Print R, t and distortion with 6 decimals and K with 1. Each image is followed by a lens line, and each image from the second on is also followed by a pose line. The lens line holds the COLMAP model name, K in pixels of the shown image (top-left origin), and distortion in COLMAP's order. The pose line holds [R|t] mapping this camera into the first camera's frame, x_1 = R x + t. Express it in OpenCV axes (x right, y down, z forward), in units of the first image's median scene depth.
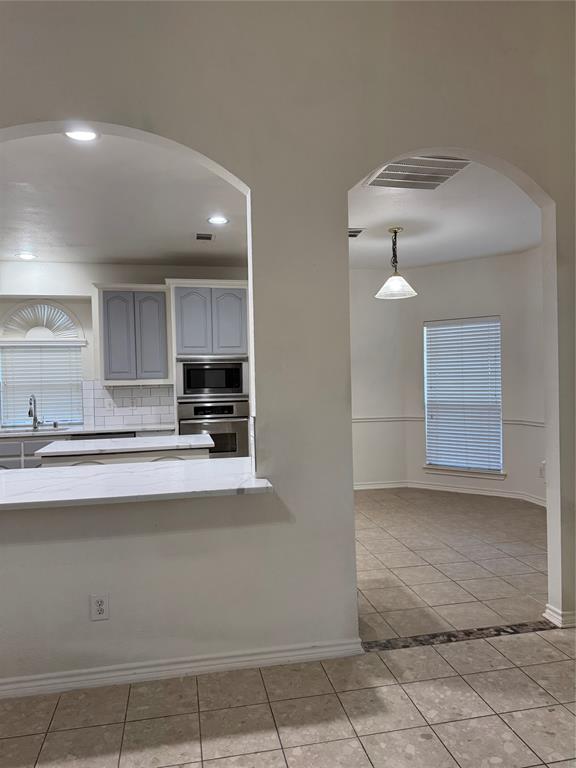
lens RADIAL K [[539.7, 0, 294.5], [0, 539.7, 384.9], [0, 0, 1]] dist [0.073258, -0.095903]
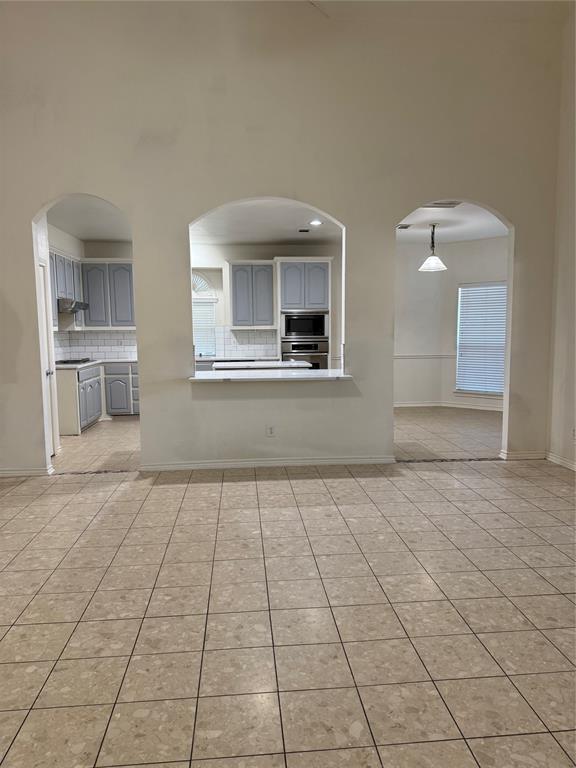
lens RADIAL K [[539.7, 0, 285.7], [0, 539.7, 388.3], [0, 0, 1]] dist [0.073258, -0.095903]
pose [[0.992283, 0.024548, -0.121539, -0.019264], [-0.012362, 0.994908, 0.100023, 0.012244], [0.123375, -0.097749, 0.987534, -0.470102]]
